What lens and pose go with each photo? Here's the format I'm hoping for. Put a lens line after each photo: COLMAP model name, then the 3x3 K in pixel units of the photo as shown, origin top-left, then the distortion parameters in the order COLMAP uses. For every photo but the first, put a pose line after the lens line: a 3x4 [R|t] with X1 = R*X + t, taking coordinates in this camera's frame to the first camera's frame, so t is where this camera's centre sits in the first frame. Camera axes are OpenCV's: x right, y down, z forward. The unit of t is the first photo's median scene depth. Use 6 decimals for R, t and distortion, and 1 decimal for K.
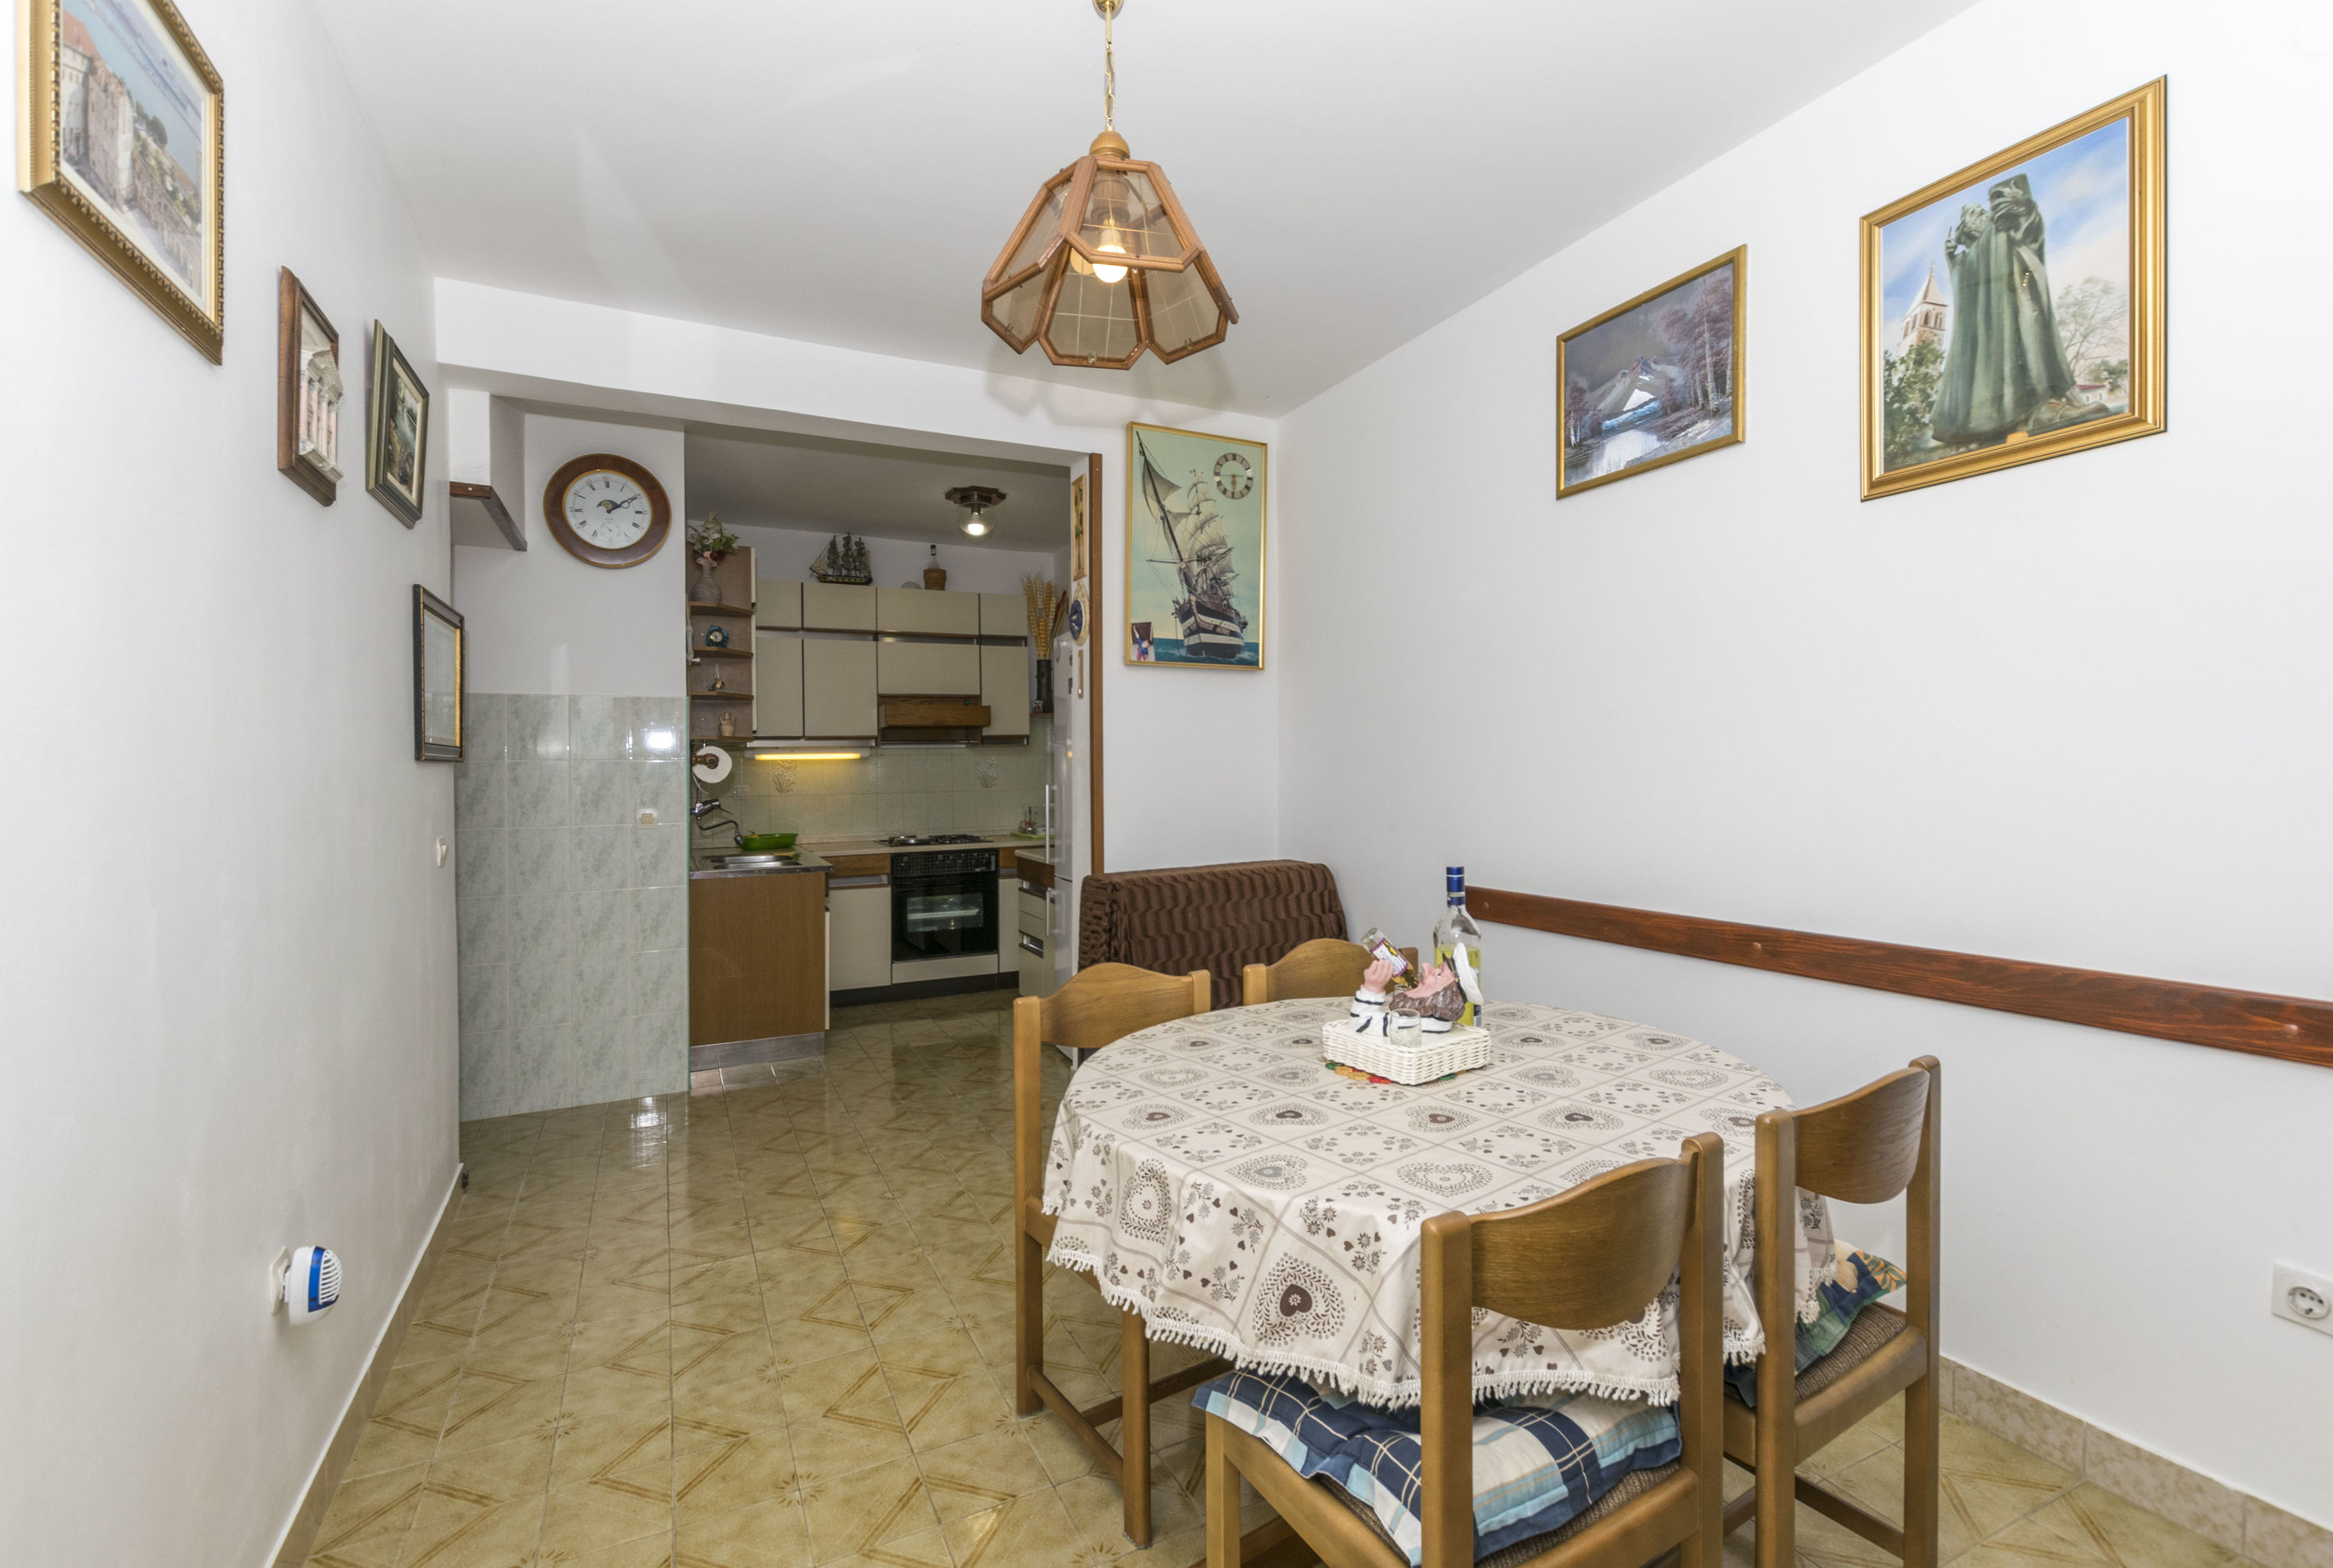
lens RADIAL K [[1054.8, 0, 1163.8], [0, 1054.8, 776.2], [0, 0, 1]] dist [-0.000328, -0.000635]
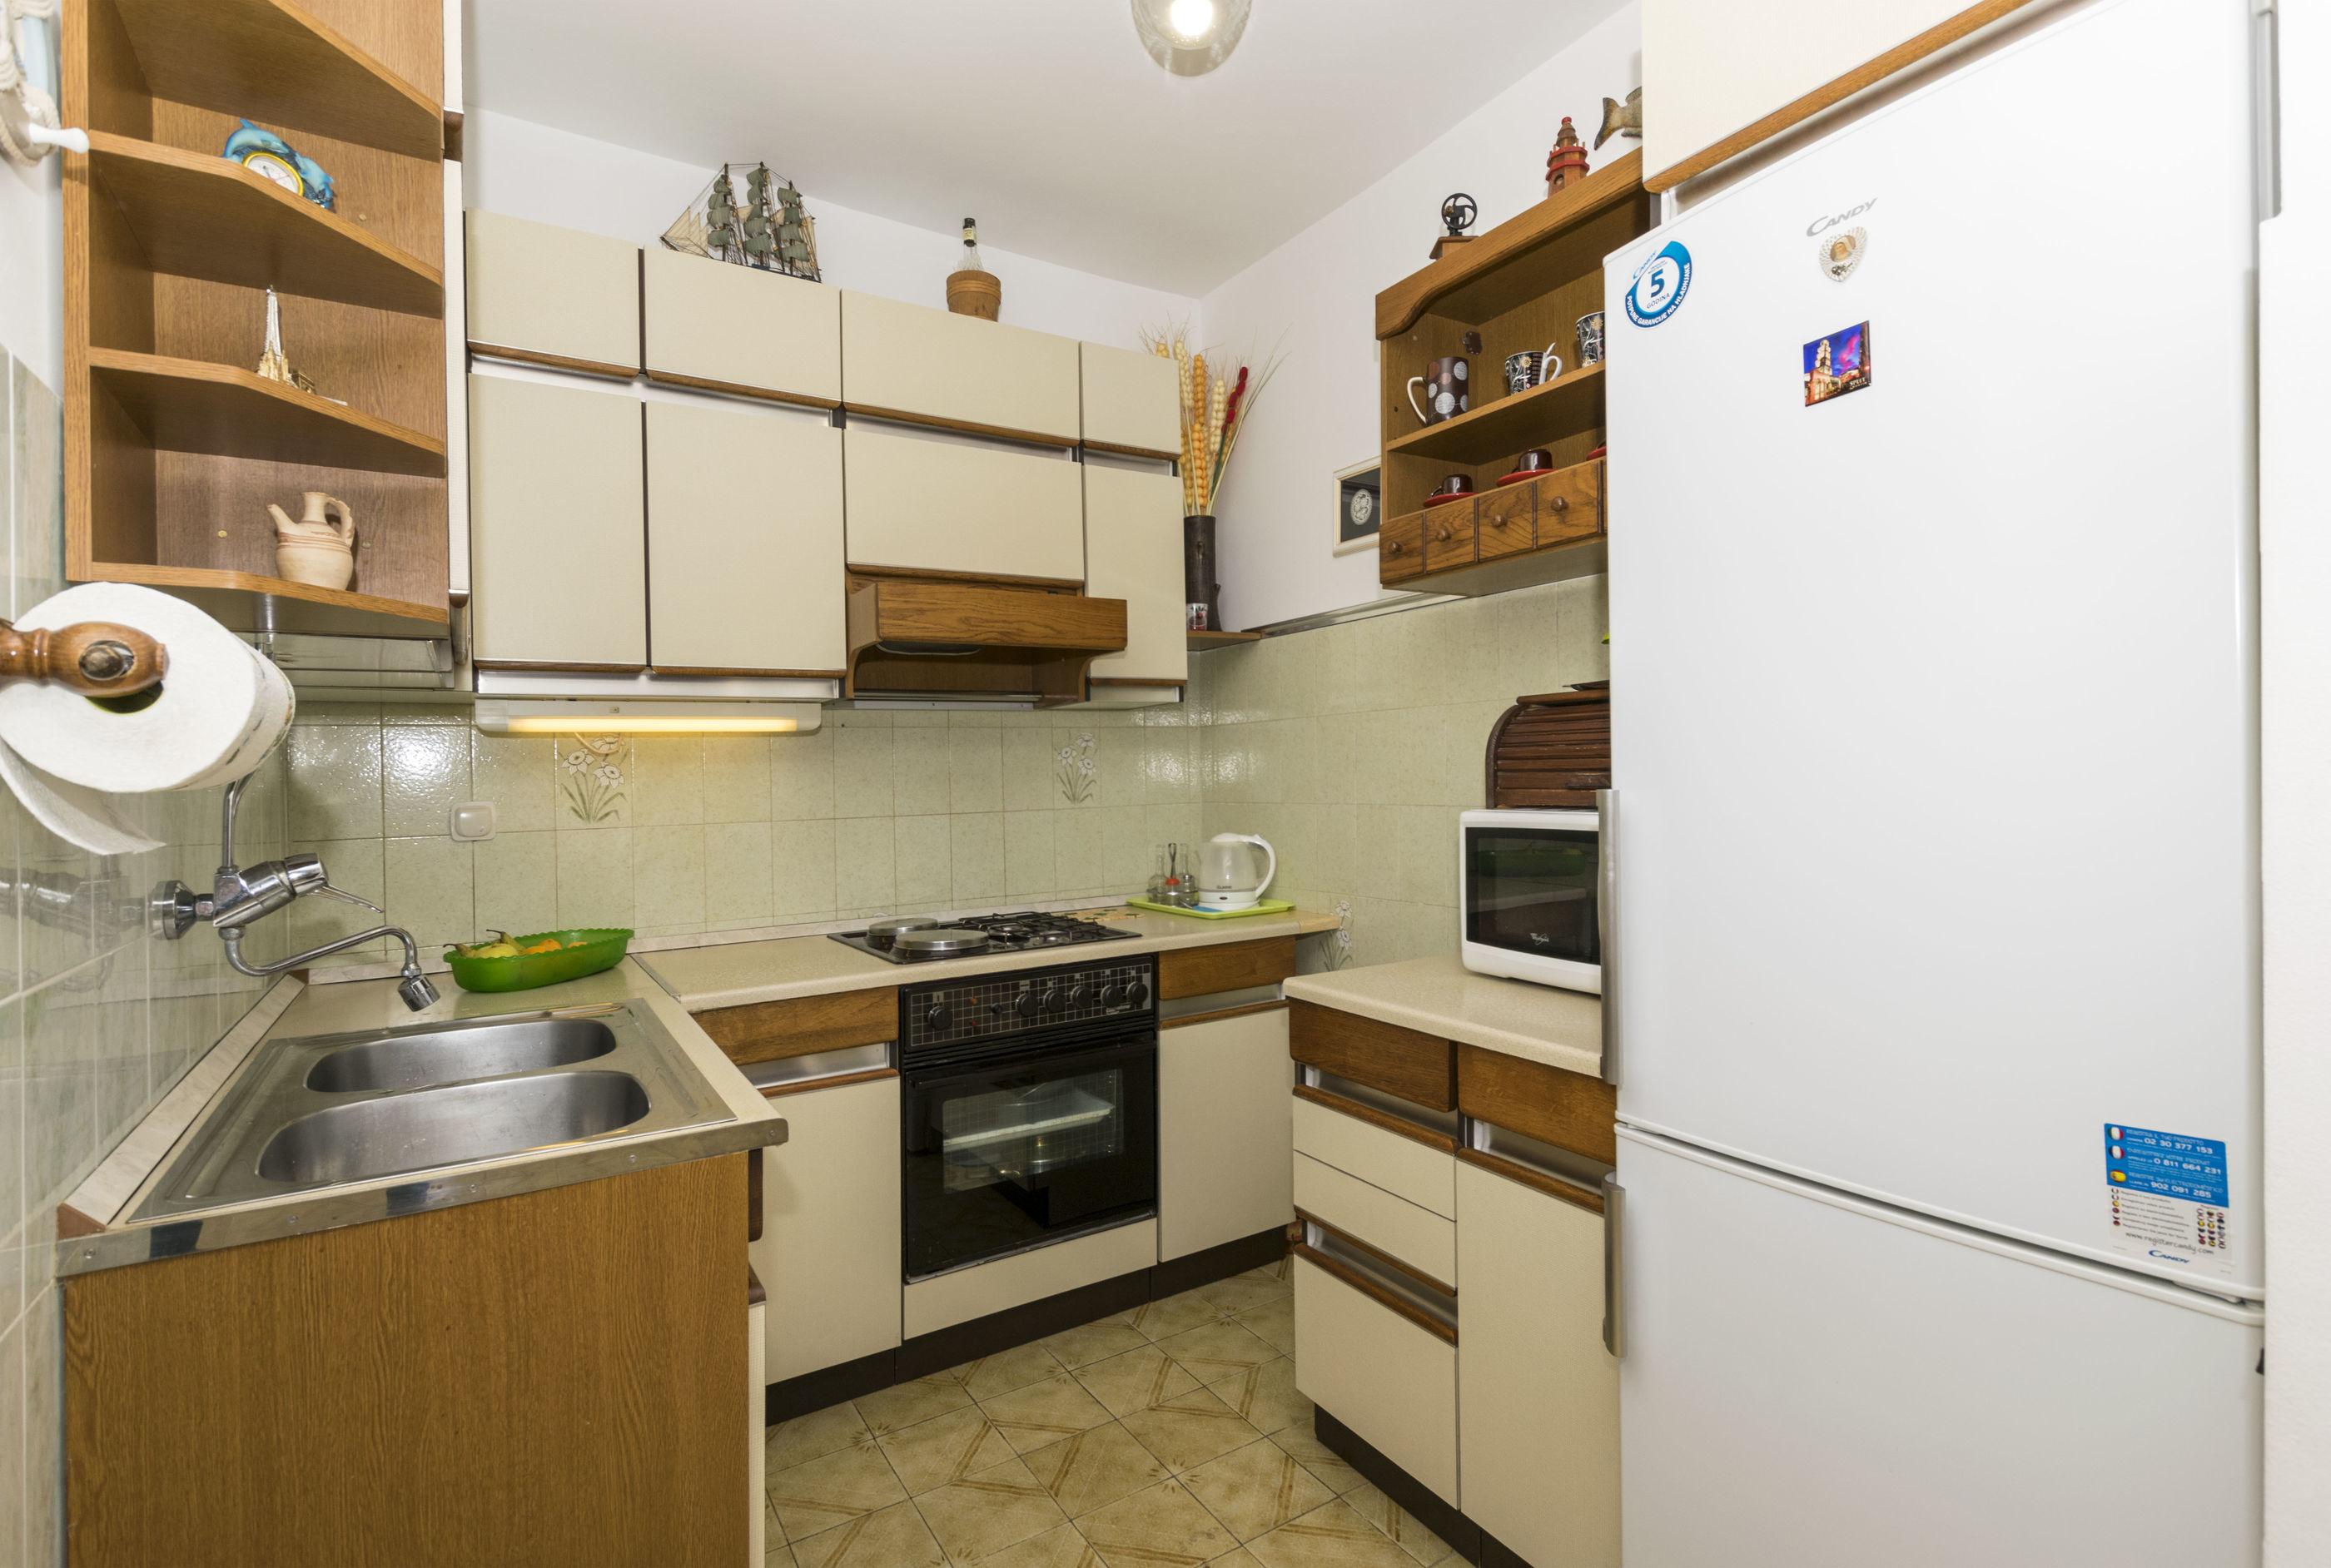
lens RADIAL K [[1080.8, 0, 1136.4], [0, 1080.8, 780.2], [0, 0, 1]] dist [-0.024781, -0.000092]
pose [[0.994825, -0.010779, 0.101033, -0.205227], [0.011127, 0.999934, -0.002876, 0.004317], [-0.100996, 0.003986, 0.994879, 0.596397]]
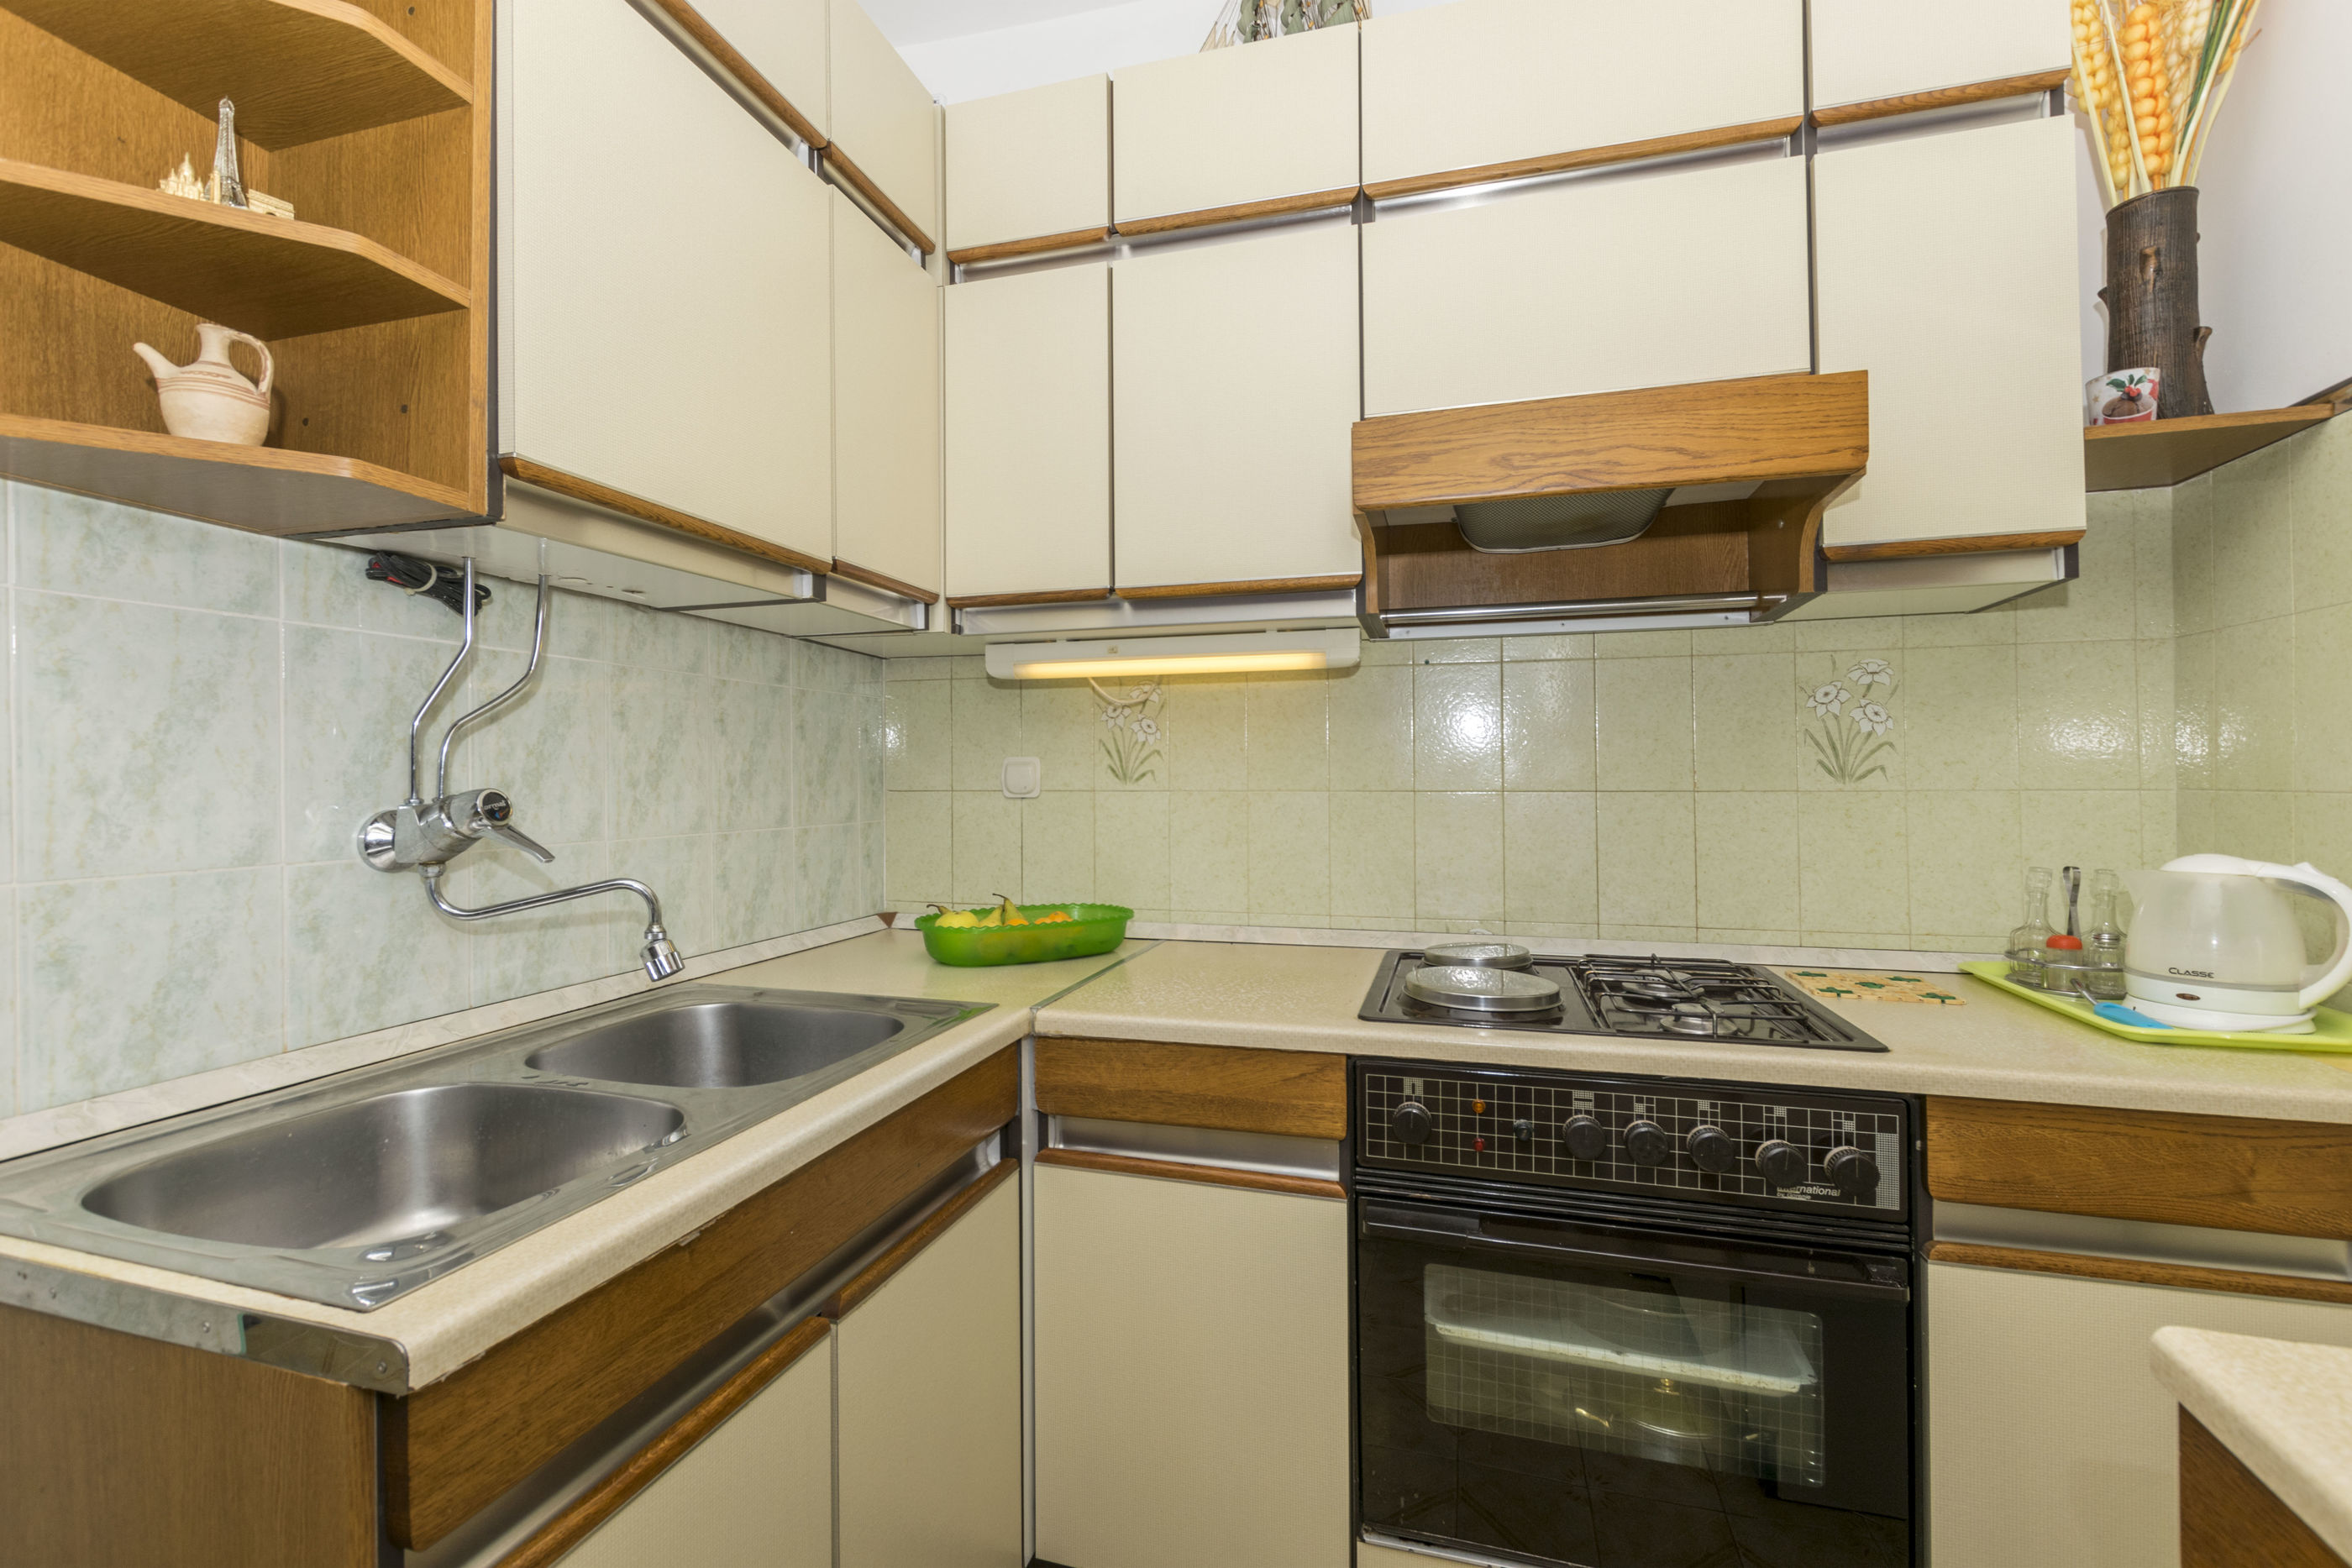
lens RADIAL K [[1010.9, 0, 1163.7], [0, 1010.9, 759.8], [0, 0, 1]] dist [-0.004871, -0.000740]
pose [[0.740317, 0.001043, -0.672257, -0.136385], [-0.011851, 0.999864, -0.011499, 0.012538], [0.672154, 0.016479, 0.740228, 0.777803]]
